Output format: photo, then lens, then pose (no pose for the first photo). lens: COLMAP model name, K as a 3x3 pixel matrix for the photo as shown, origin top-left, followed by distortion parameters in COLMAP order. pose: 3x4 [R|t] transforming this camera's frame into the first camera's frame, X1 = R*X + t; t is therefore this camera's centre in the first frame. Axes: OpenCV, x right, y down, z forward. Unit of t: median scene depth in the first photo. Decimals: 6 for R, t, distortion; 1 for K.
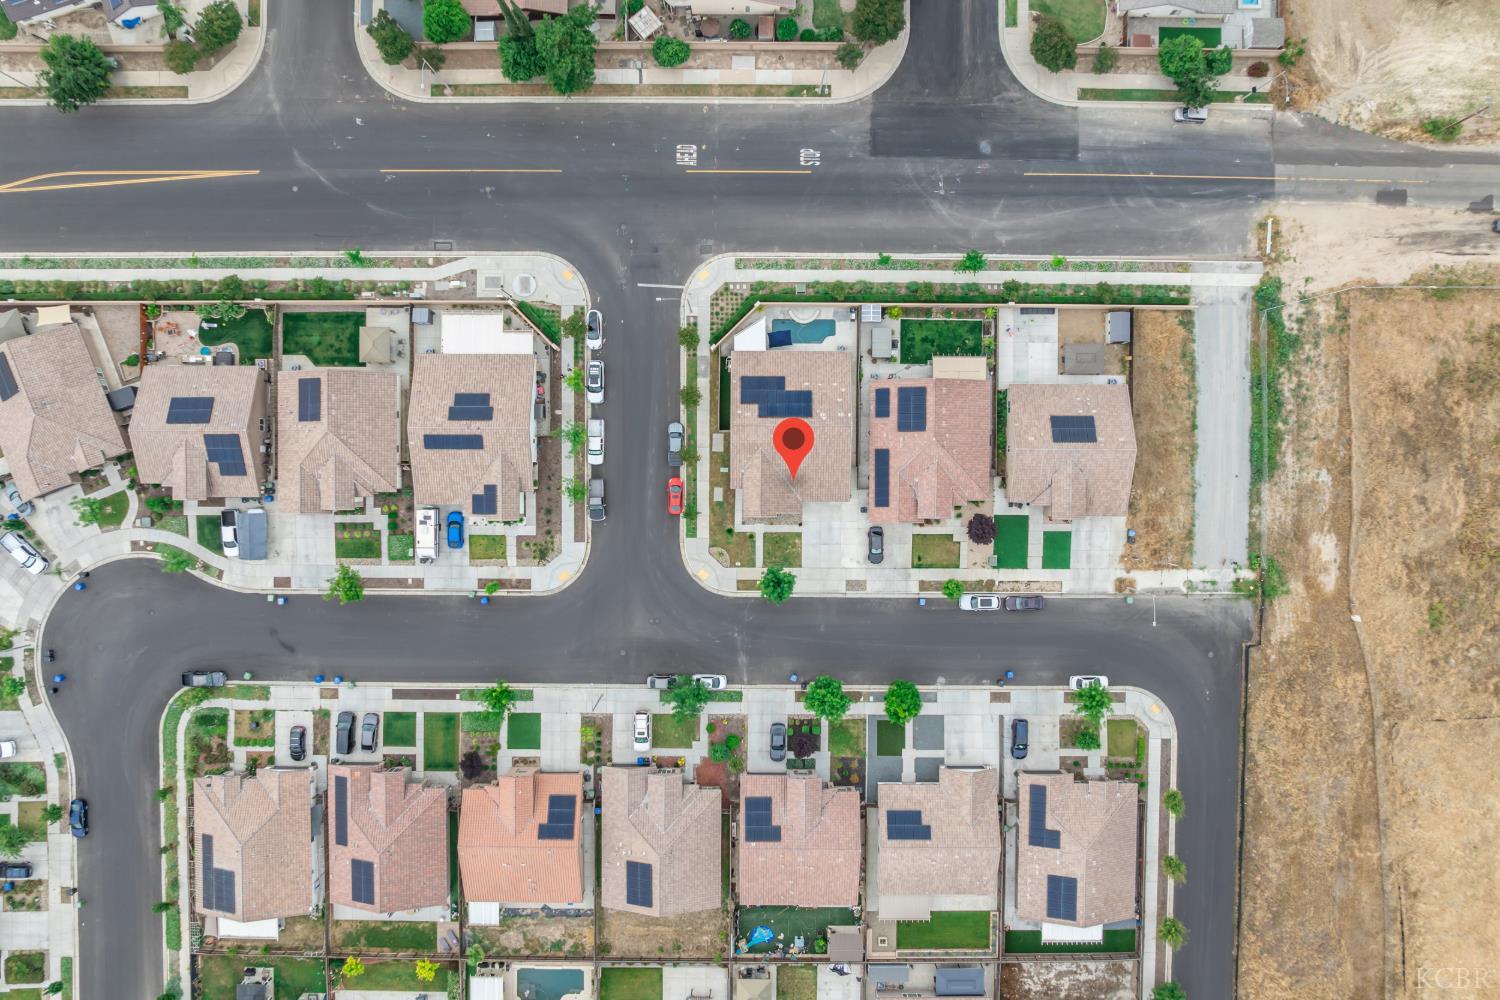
lens RADIAL K [[1056.8, 0, 752.8], [0, 1056.8, 494.7], [0, 0, 1]] dist [-0.054718, 0.027124]
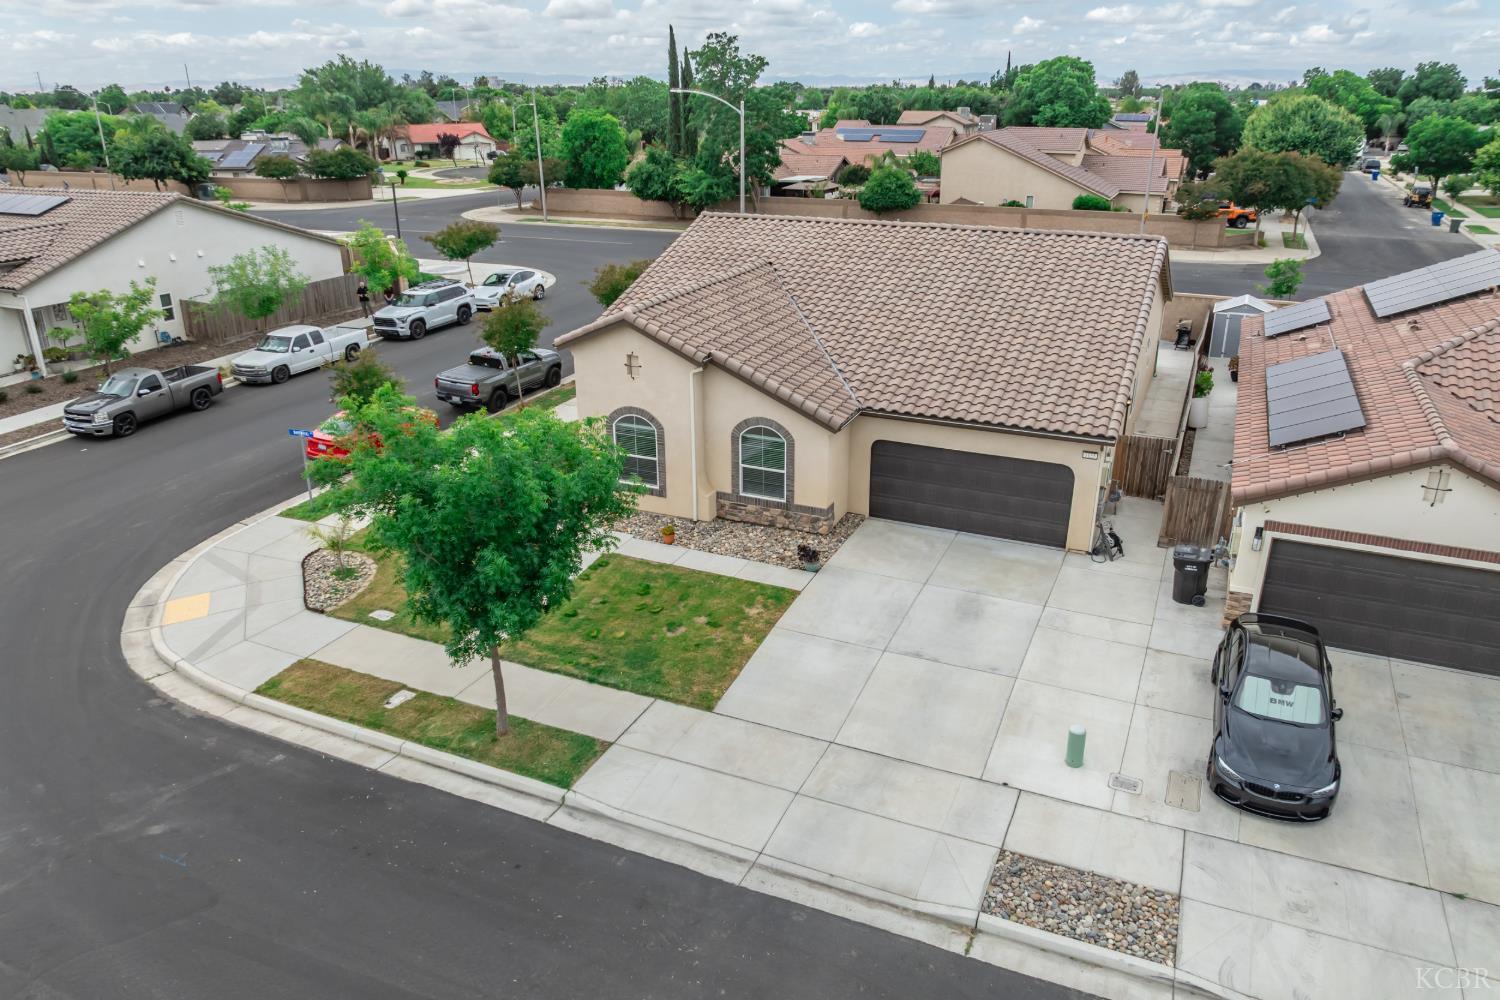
lens RADIAL K [[1056.8, 0, 752.8], [0, 1056.8, 494.7], [0, 0, 1]] dist [-0.054718, 0.027124]
pose [[0.915494, 0.148330, -0.373991, 0.101169], [-0.402288, 0.323831, -0.856328, 0.180540], [-0.005910, 0.934415, 0.356136, 0.925230]]
